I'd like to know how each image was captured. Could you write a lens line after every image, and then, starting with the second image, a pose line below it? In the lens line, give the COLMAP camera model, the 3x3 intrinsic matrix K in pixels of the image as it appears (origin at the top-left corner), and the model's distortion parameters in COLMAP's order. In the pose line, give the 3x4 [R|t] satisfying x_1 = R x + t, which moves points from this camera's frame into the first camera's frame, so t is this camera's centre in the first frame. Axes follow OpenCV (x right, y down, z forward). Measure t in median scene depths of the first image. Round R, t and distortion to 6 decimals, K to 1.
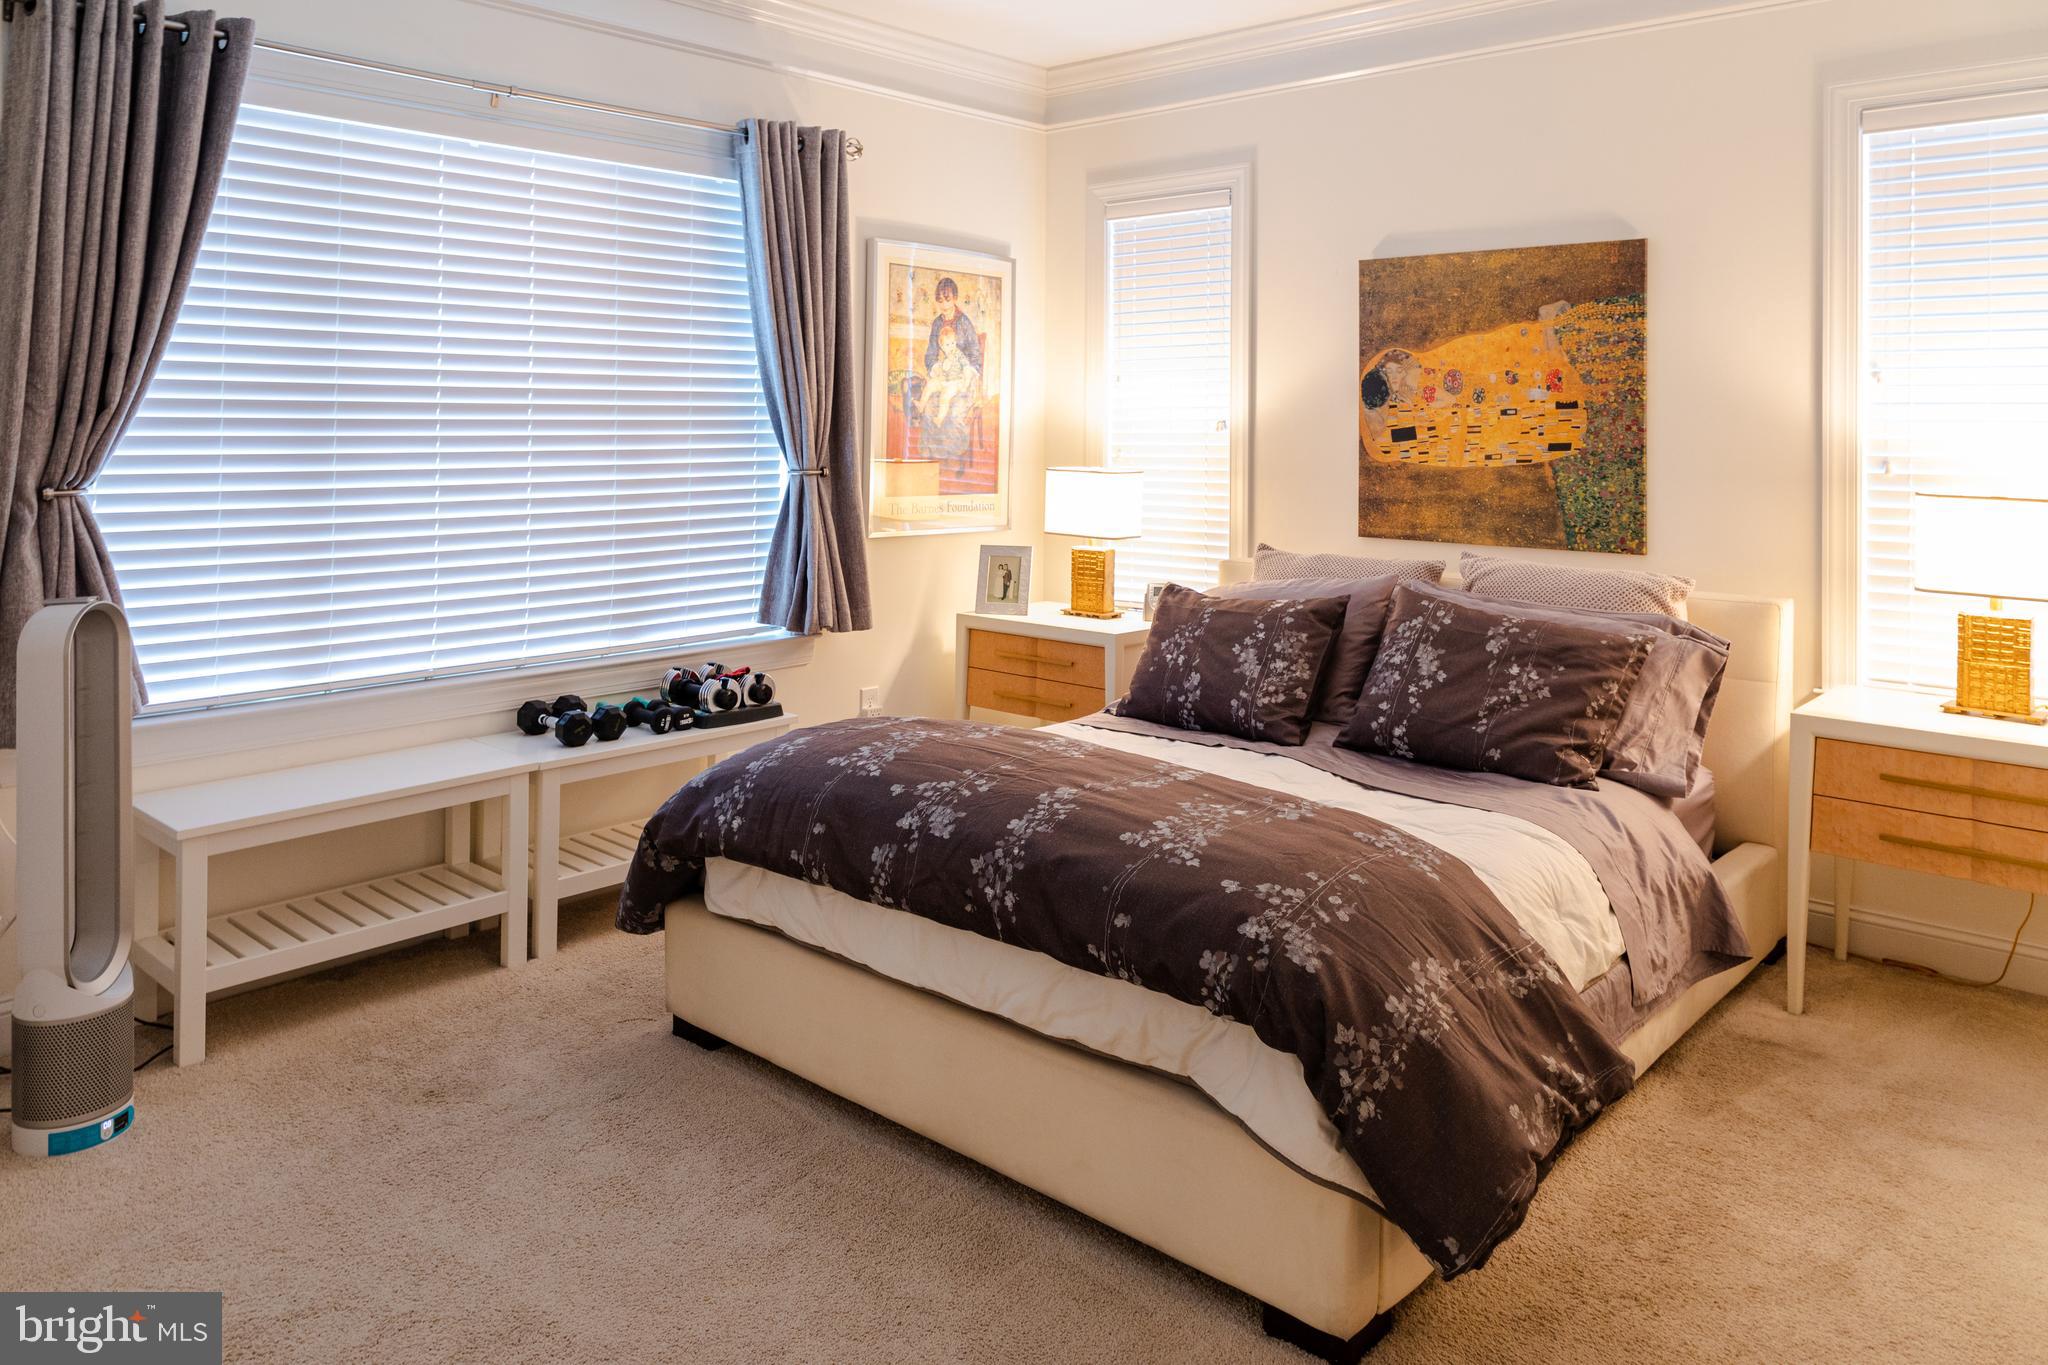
lens RADIAL K [[1450.7, 0, 1023.1], [0, 1450.7, 531.4], [0, 0, 1]] dist [-0.001471, -0.001646]
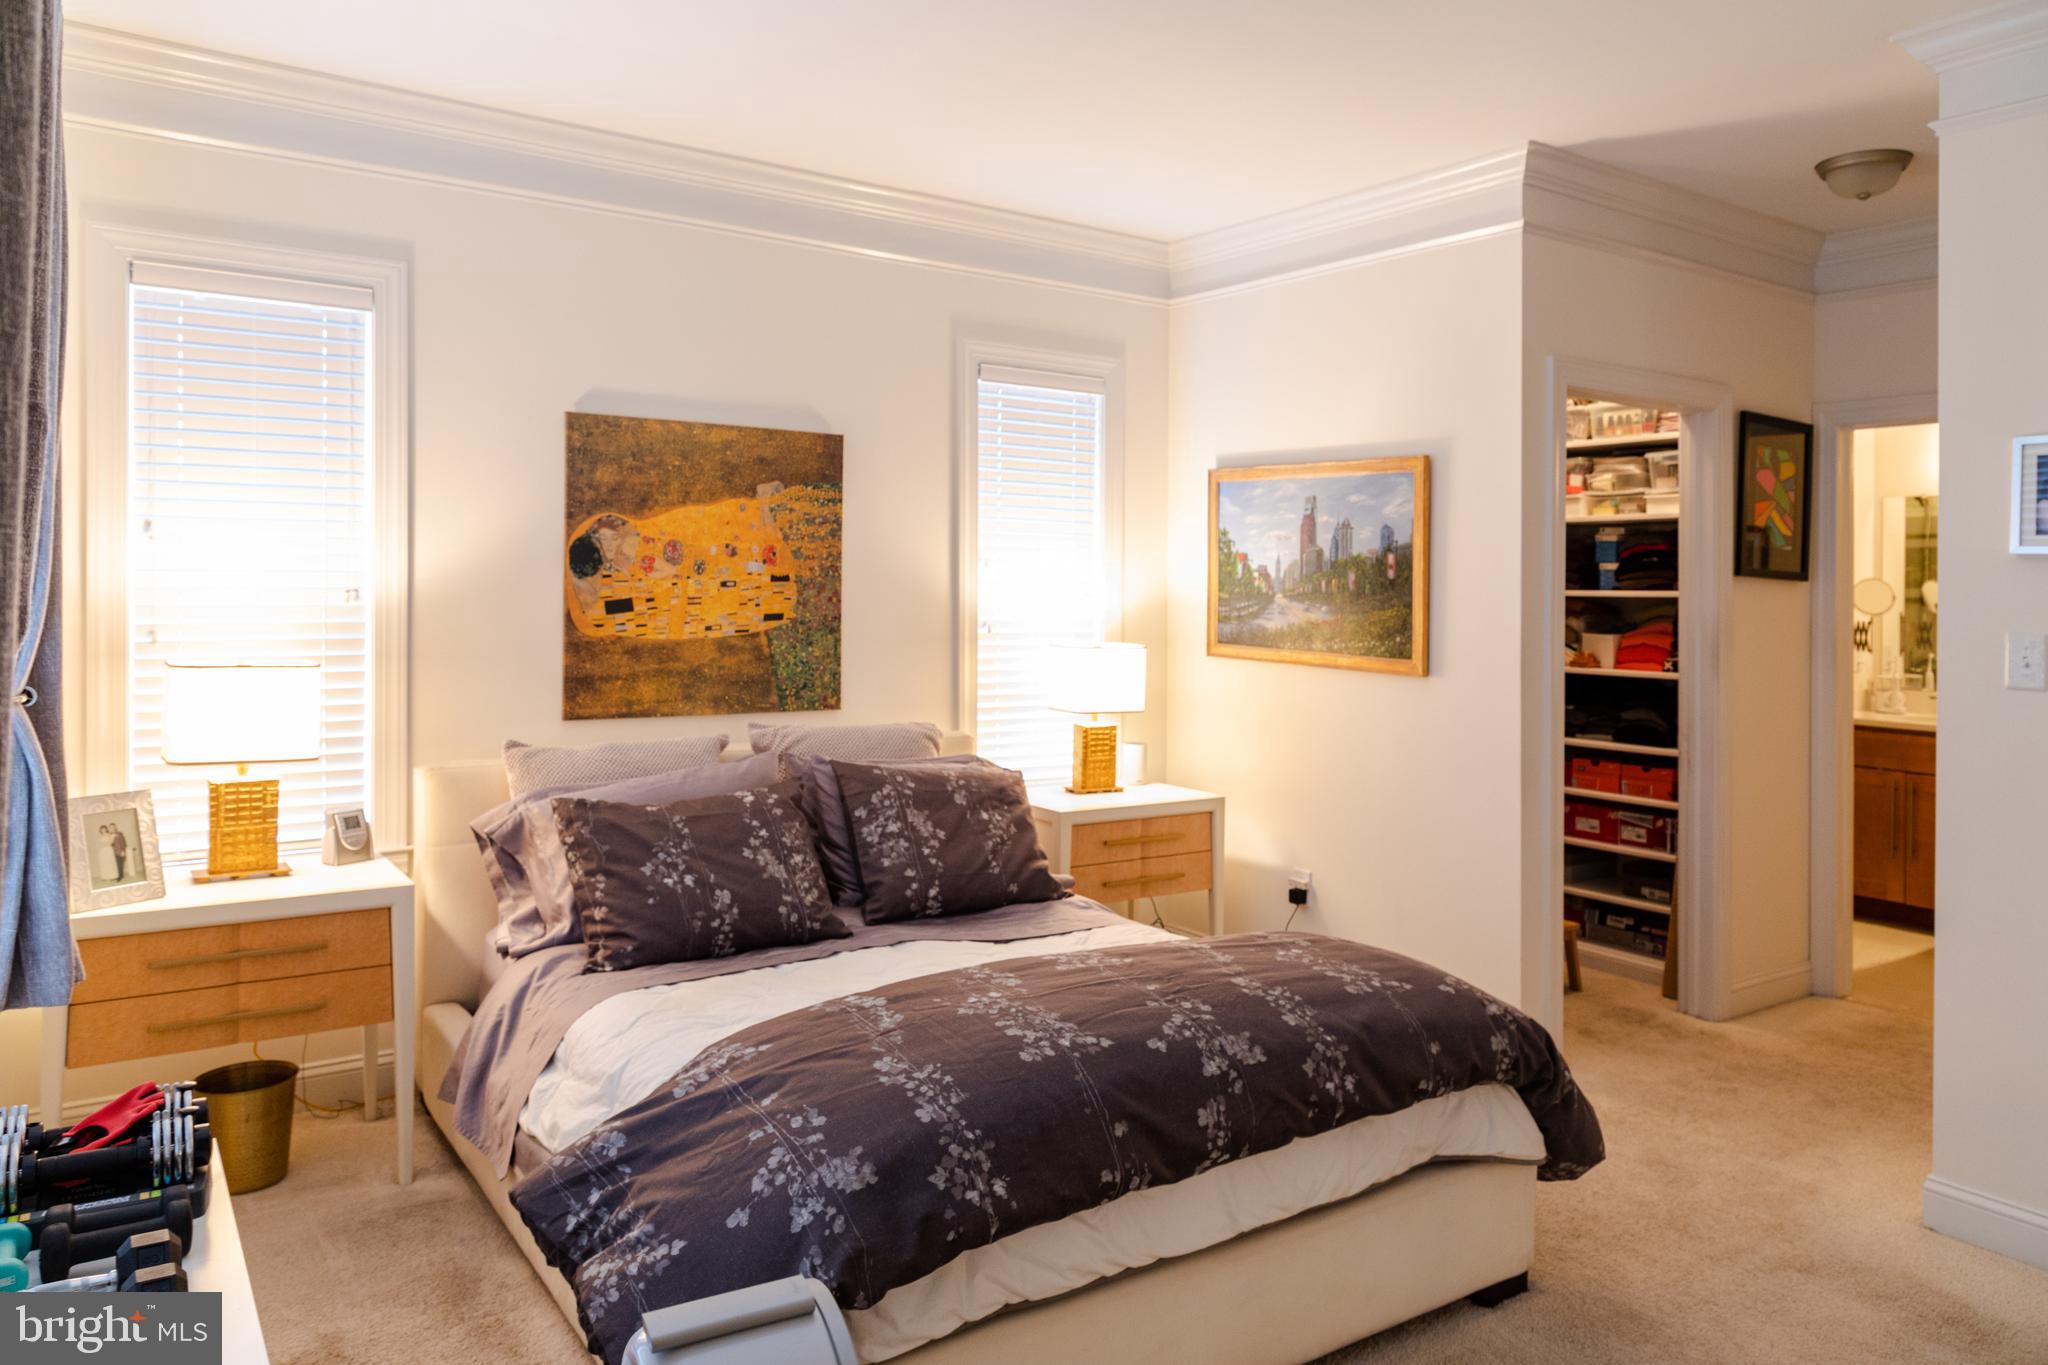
lens RADIAL K [[1402.4, 0, 1024.0], [0, 1402.4, 682.5], [0, 0, 1]] dist [-0.004669, -0.000766]
pose [[0.229917, -0.071450, 0.970584, -0.592192], [0.056607, 0.996595, 0.059956, -0.060865], [-0.971562, 0.041157, 0.233179, 0.572279]]
